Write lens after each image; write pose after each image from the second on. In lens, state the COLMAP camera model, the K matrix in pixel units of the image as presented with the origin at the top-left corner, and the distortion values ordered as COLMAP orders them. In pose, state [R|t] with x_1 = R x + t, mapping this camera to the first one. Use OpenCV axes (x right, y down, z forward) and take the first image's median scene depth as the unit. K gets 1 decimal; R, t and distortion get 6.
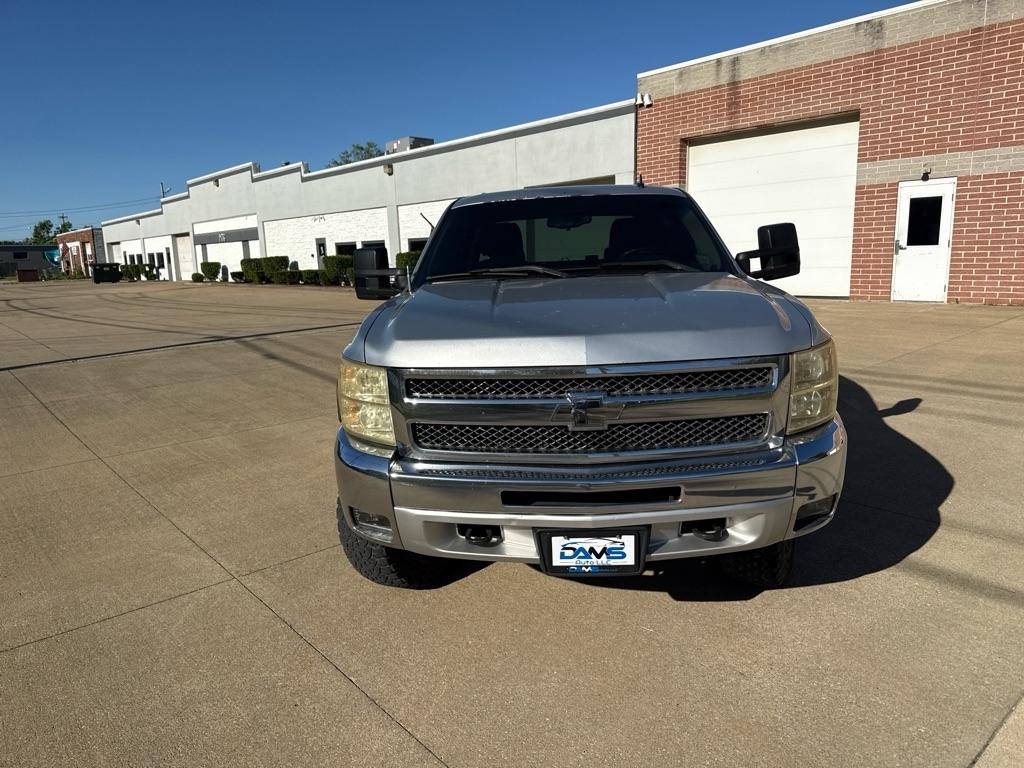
lens RADIAL K [[730.3, 0, 528.1], [0, 730.3, 400.6], [0, 0, 1]] dist [0.014798, -0.024611]
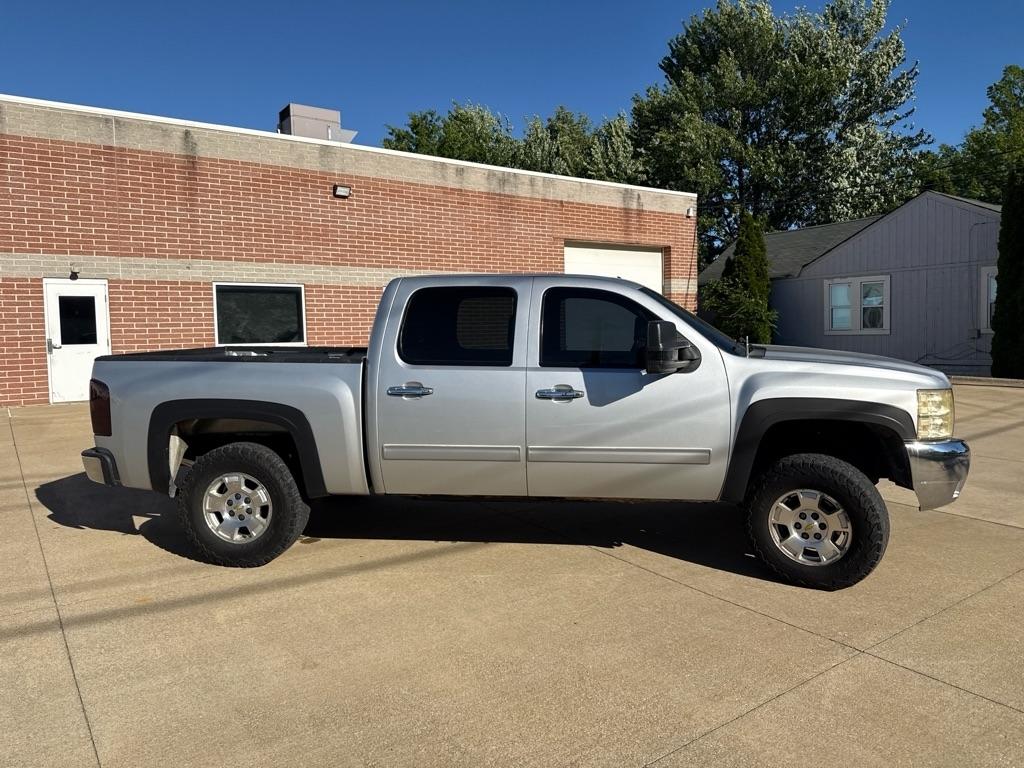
lens RADIAL K [[730.3, 0, 514.1], [0, 730.3, 392.2], [0, 0, 1]] dist [0.014798, -0.024611]
pose [[0.076079, -0.053735, 0.995653, -0.380843], [0.209059, 0.977212, 0.036765, -0.062967], [-0.974939, 0.205353, 0.085579, 0.356240]]
